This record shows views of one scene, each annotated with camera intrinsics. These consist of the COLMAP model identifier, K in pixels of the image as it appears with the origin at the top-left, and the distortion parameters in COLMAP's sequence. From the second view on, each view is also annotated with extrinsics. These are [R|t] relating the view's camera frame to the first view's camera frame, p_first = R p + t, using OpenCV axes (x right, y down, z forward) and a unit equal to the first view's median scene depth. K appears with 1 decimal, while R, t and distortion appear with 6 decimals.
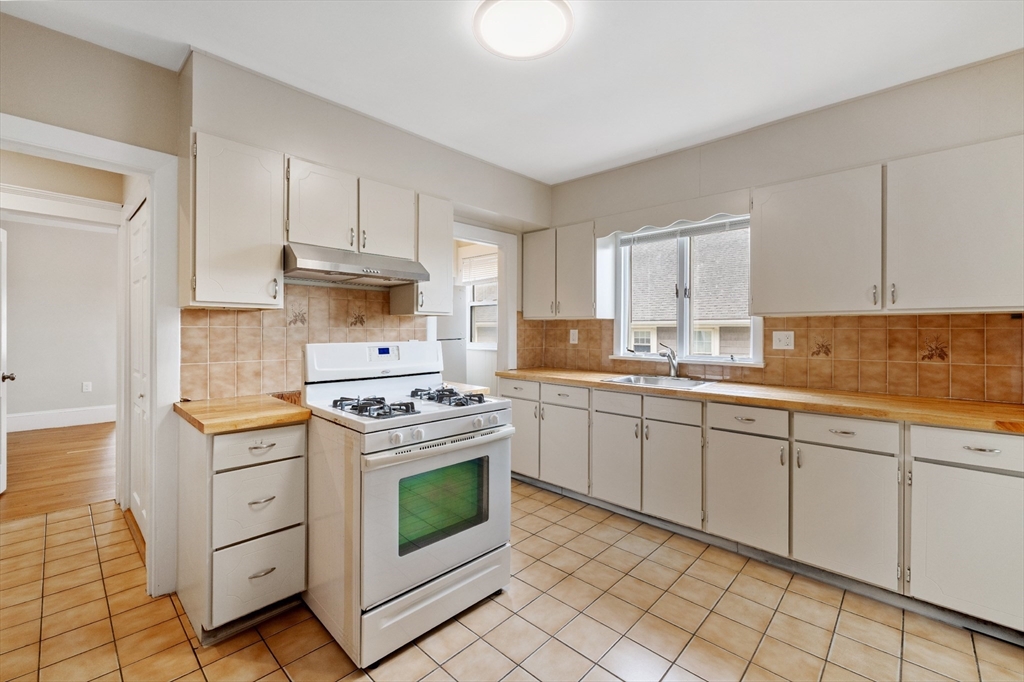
lens RADIAL K [[432.1, 0, 499.6], [0, 432.1, 327.0], [0, 0, 1]] dist [0.000815, 0.000774]
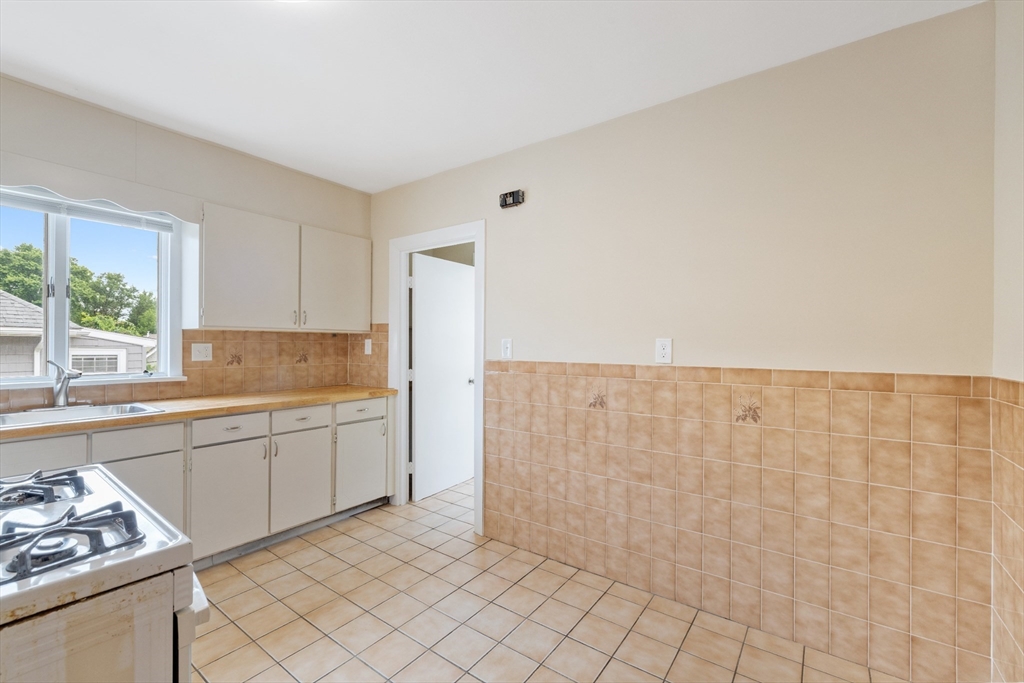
lens RADIAL K [[432.1, 0, 511.9], [0, 432.1, 343.4], [0, 0, 1]] dist [0.000815, 0.000774]
pose [[-0.143595, 0.000009, 0.989637, -0.521343], [-0.012561, 0.999919, -0.001832, 0.002546], [-0.989557, -0.012694, -0.143583, 0.451470]]
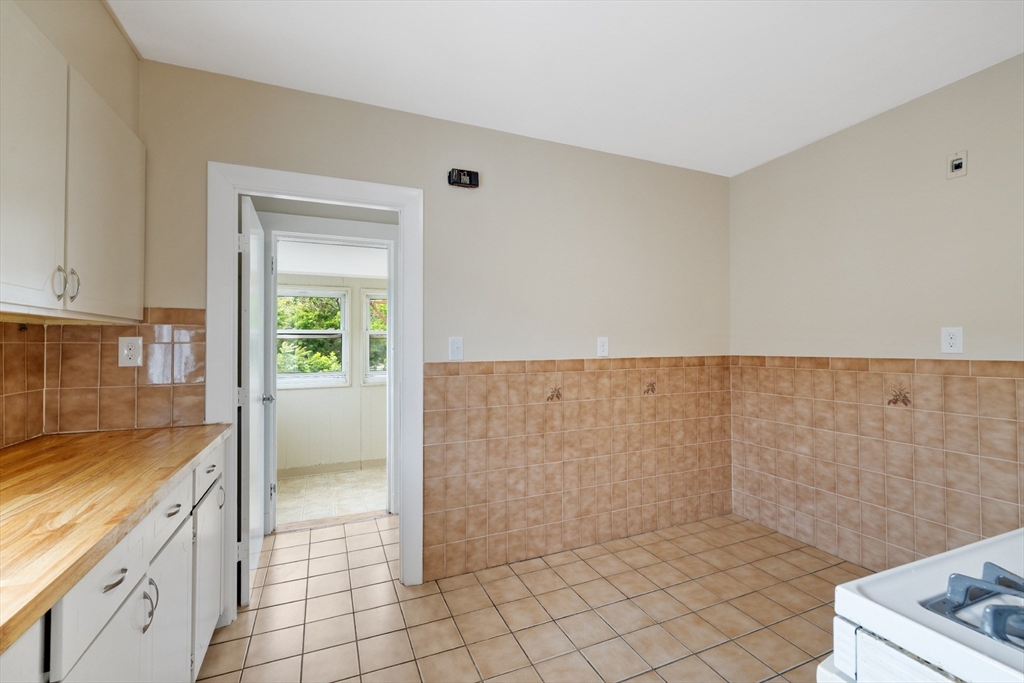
lens RADIAL K [[432.1, 0, 508.8], [0, 432.1, 337.1], [0, 0, 1]] dist [0.000815, 0.000774]
pose [[-0.921533, 0.009894, 0.388174, 0.093785], [0.002678, 0.999813, -0.019128, 0.007811], [-0.388291, -0.016587, -0.921388, 1.137756]]
